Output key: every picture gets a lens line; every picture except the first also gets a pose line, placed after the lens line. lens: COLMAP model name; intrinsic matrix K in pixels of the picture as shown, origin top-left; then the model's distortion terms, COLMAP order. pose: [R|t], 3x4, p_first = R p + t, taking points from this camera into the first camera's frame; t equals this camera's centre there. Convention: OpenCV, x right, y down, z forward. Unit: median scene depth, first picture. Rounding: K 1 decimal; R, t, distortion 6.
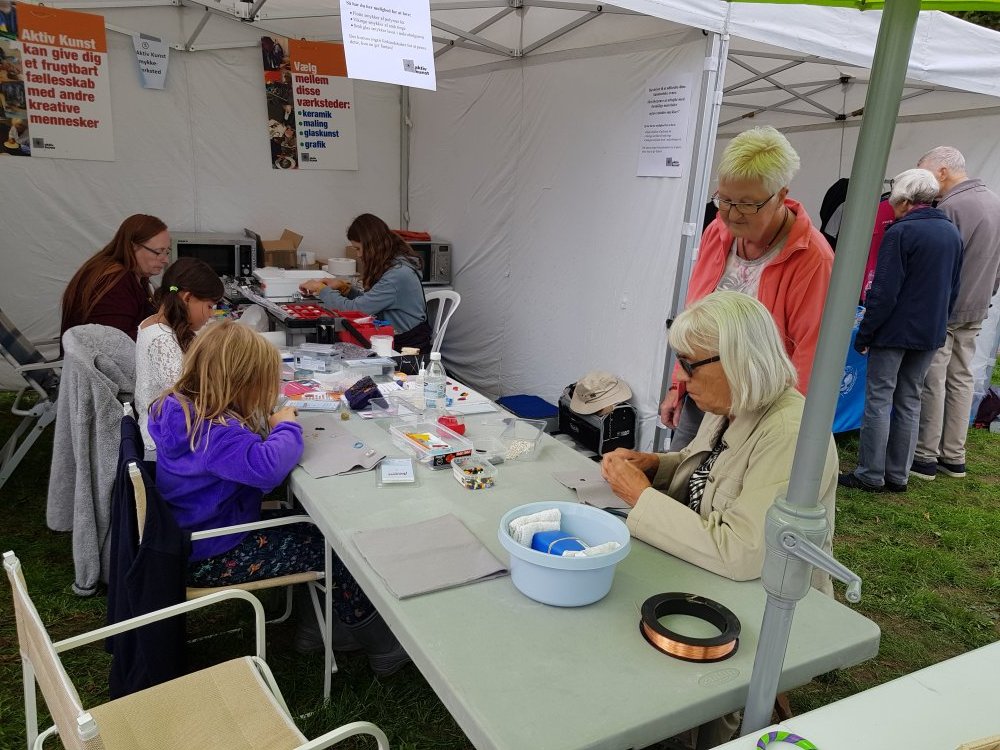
lens RADIAL K [[772.5, 0, 496.5], [0, 772.5, 377.3], [0, 0, 1]] dist [0.013401, -0.016570]
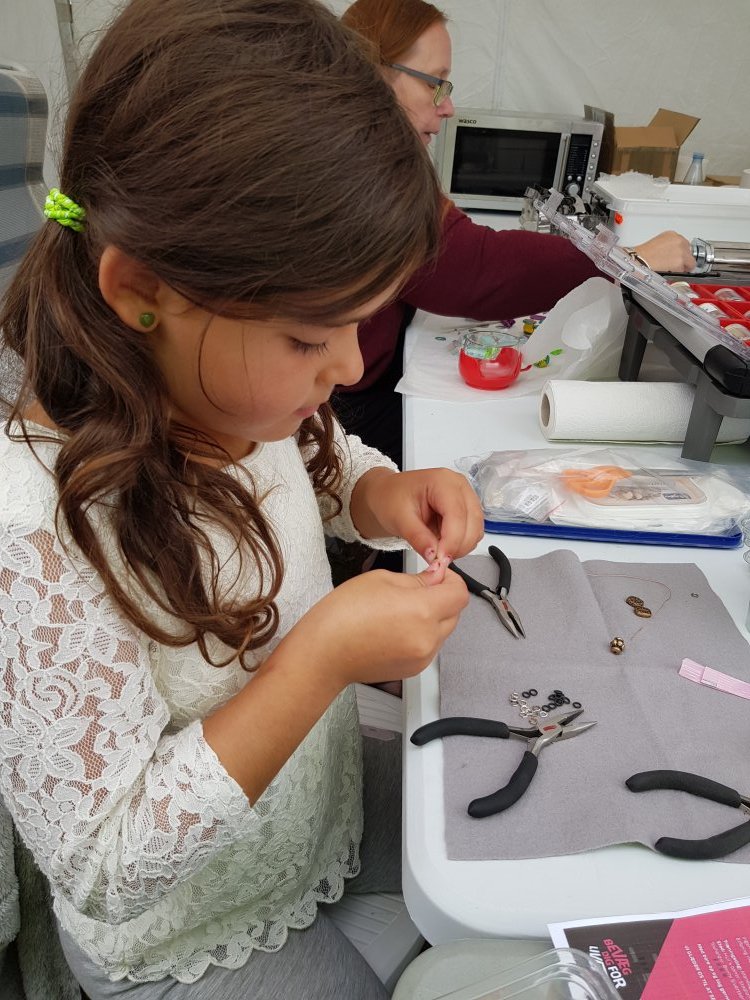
lens RADIAL K [[772.5, 0, 372.3], [0, 772.5, 500.4], [0, 0, 1]] dist [0.013401, -0.016570]
pose [[0.858722, 0.229965, -0.457944, -0.158232], [-0.122313, 0.959802, 0.252625, -0.052480], [0.497631, -0.160922, 0.852331, 0.469949]]
